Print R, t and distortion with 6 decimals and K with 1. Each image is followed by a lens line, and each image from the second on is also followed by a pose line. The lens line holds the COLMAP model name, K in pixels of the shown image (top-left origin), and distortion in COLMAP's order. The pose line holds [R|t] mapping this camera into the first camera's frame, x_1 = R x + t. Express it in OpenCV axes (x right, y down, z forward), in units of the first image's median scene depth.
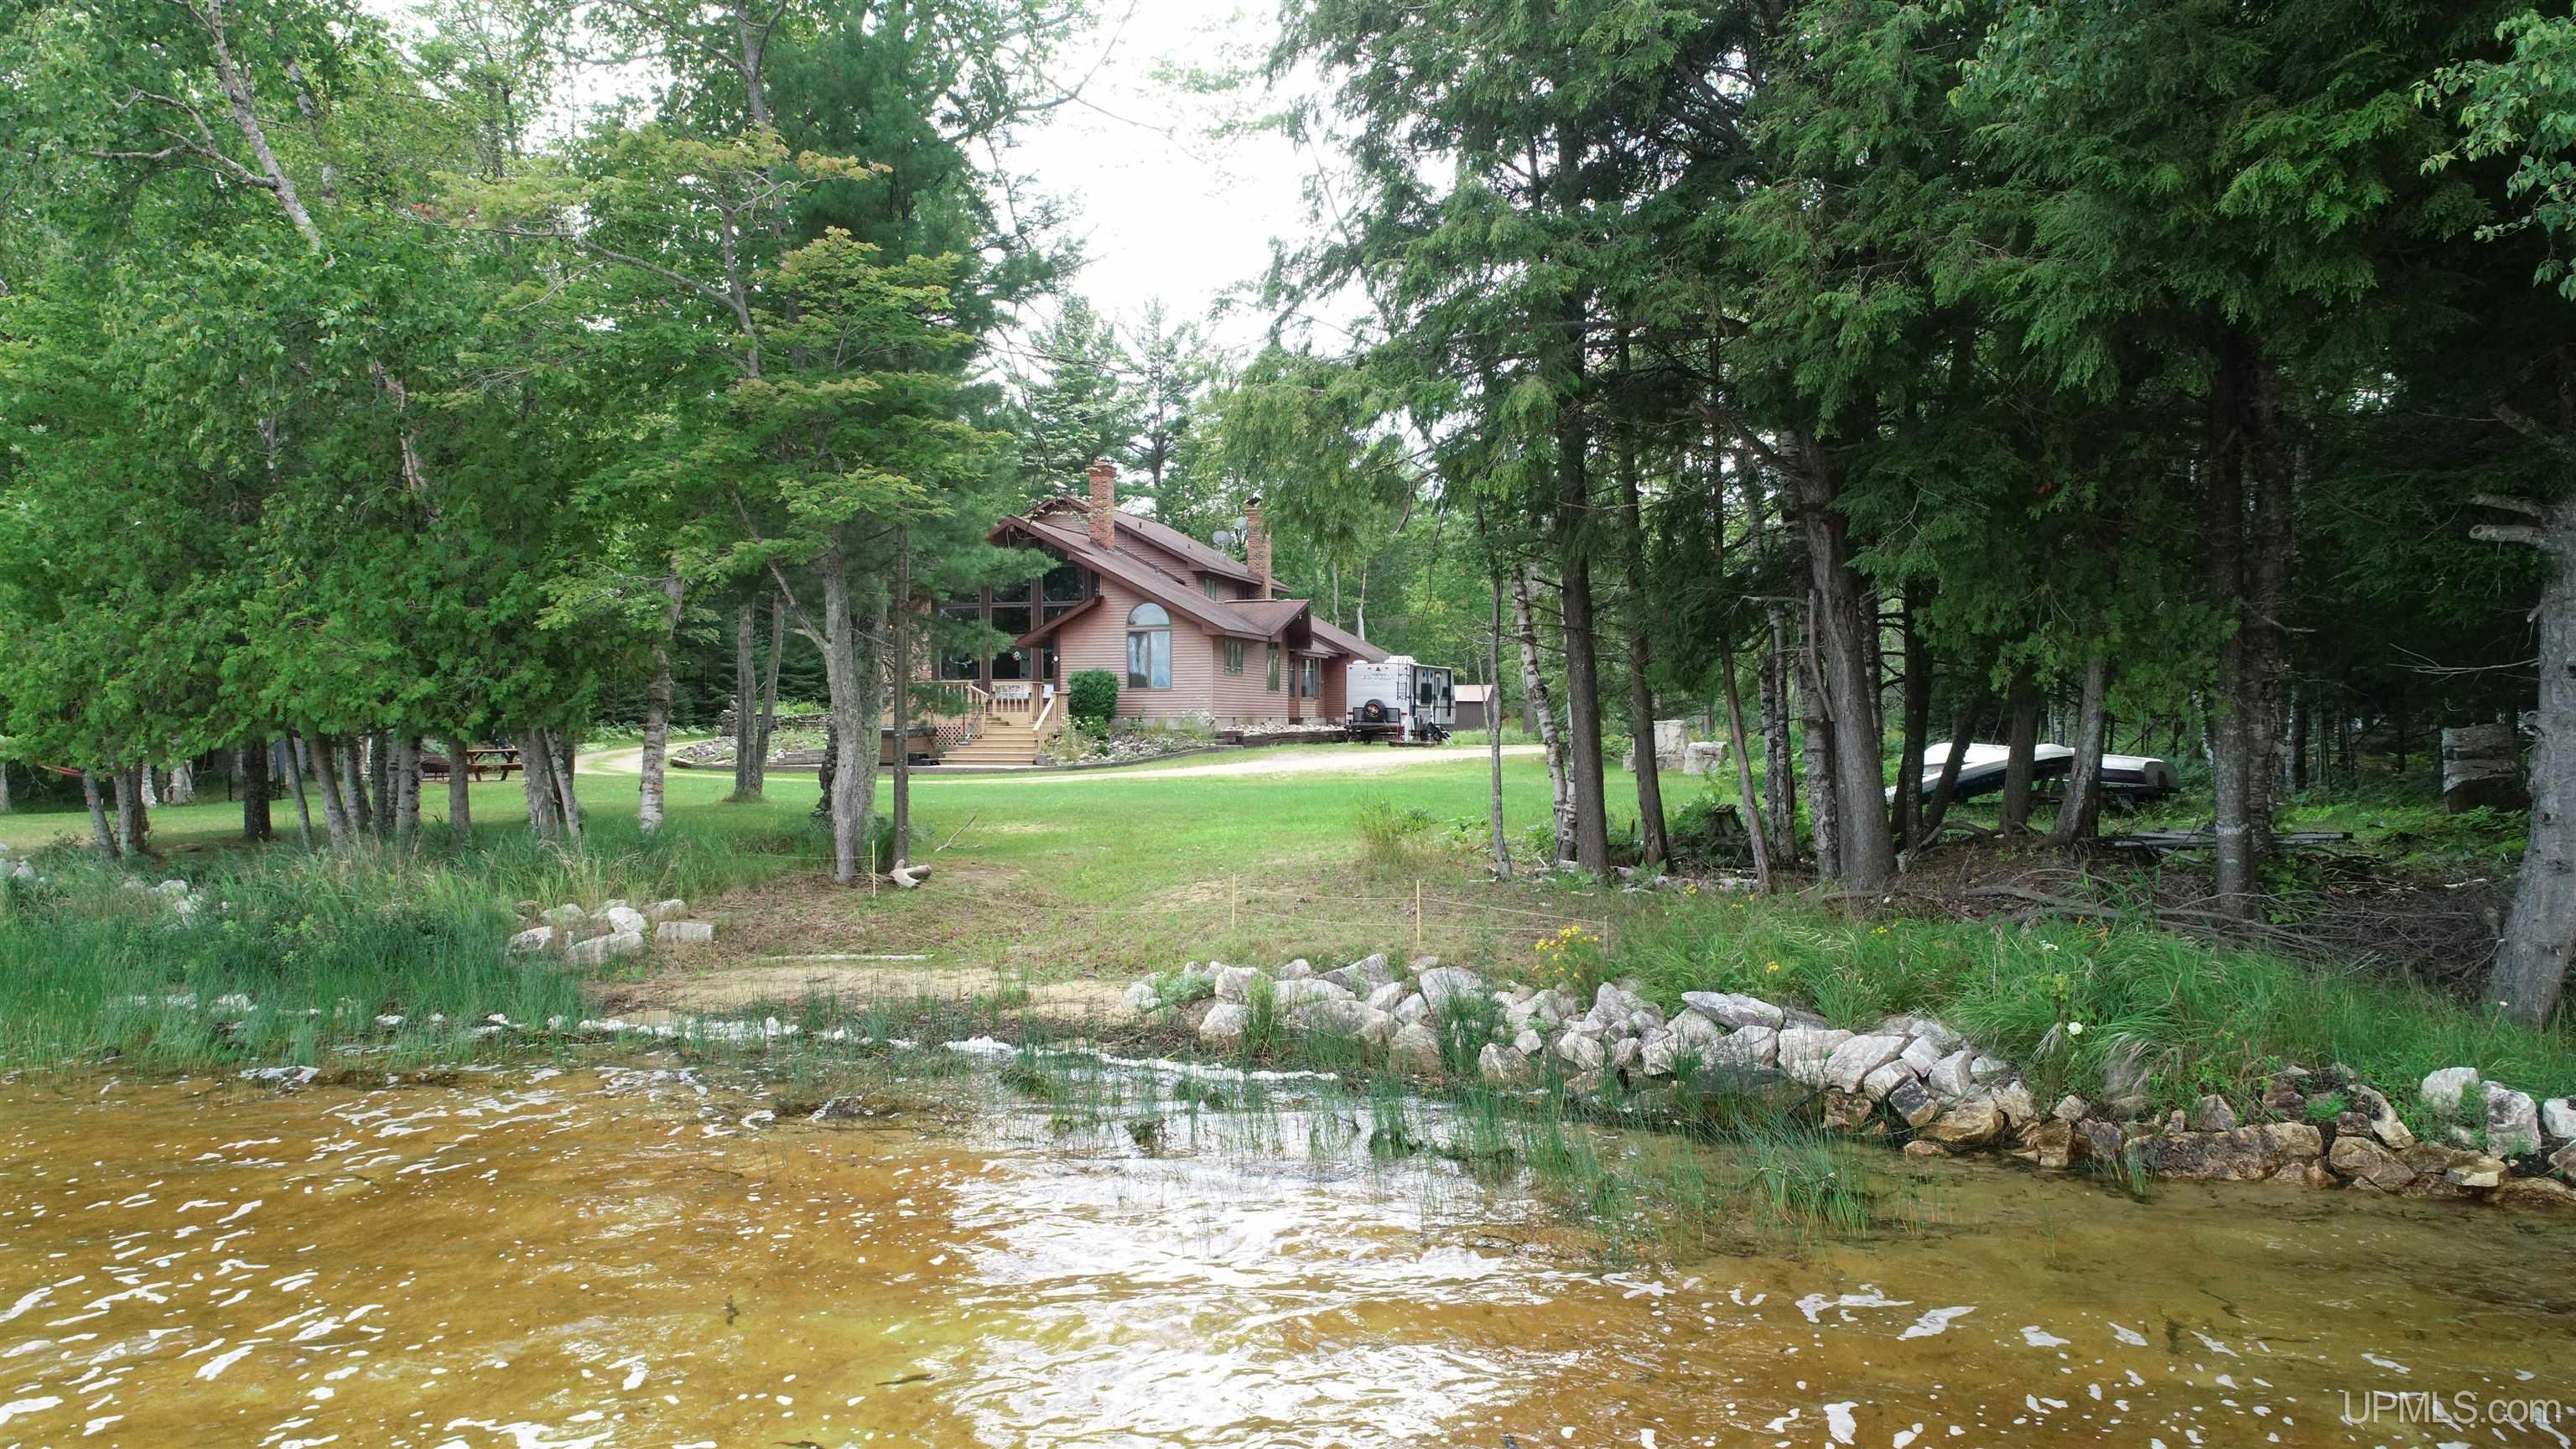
lens RADIAL K [[1723.2, 0, 1285.6], [0, 1723.2, 703.8], [0, 0, 1]] dist [-0.008333, 0.003568]
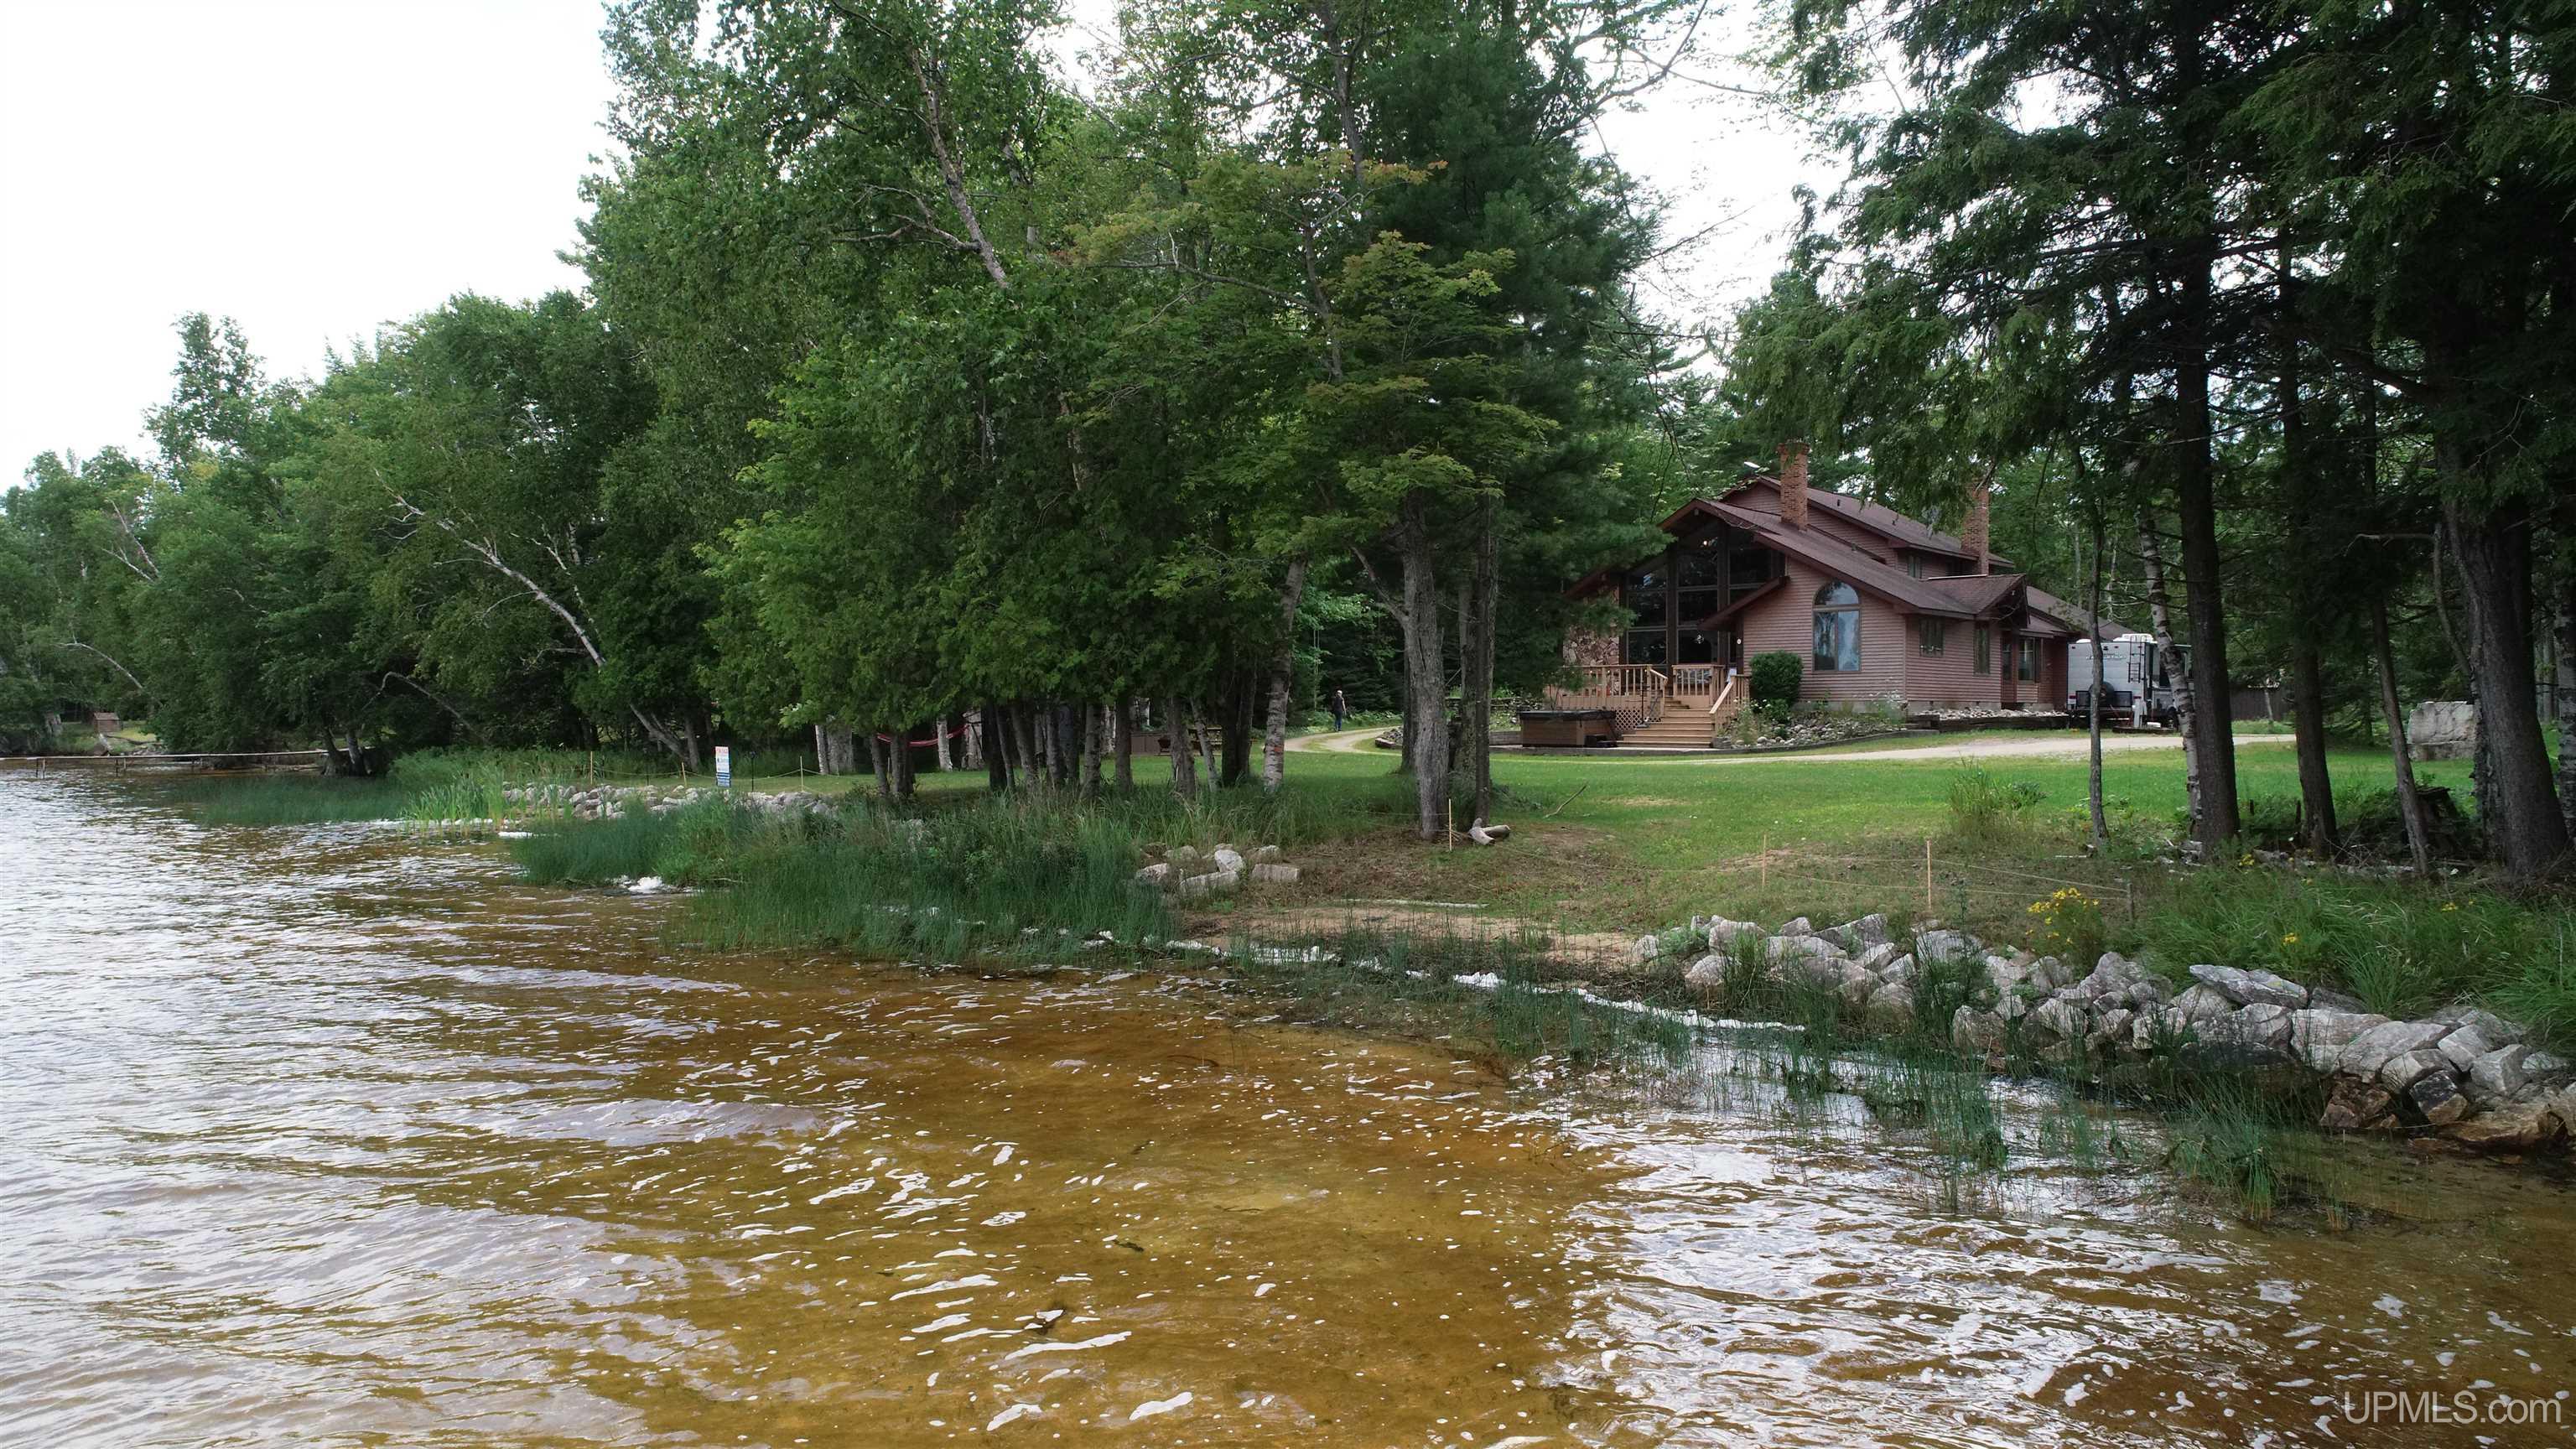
lens RADIAL K [[1723.2, 0, 1298.2], [0, 1723.2, 697.2], [0, 0, 1]] dist [-0.008333, 0.003568]
pose [[0.909401, -0.003226, -0.415908, 0.146373], [0.002399, 0.999994, -0.002510, 0.022649], [0.415914, 0.001285, 0.909403, -0.017765]]
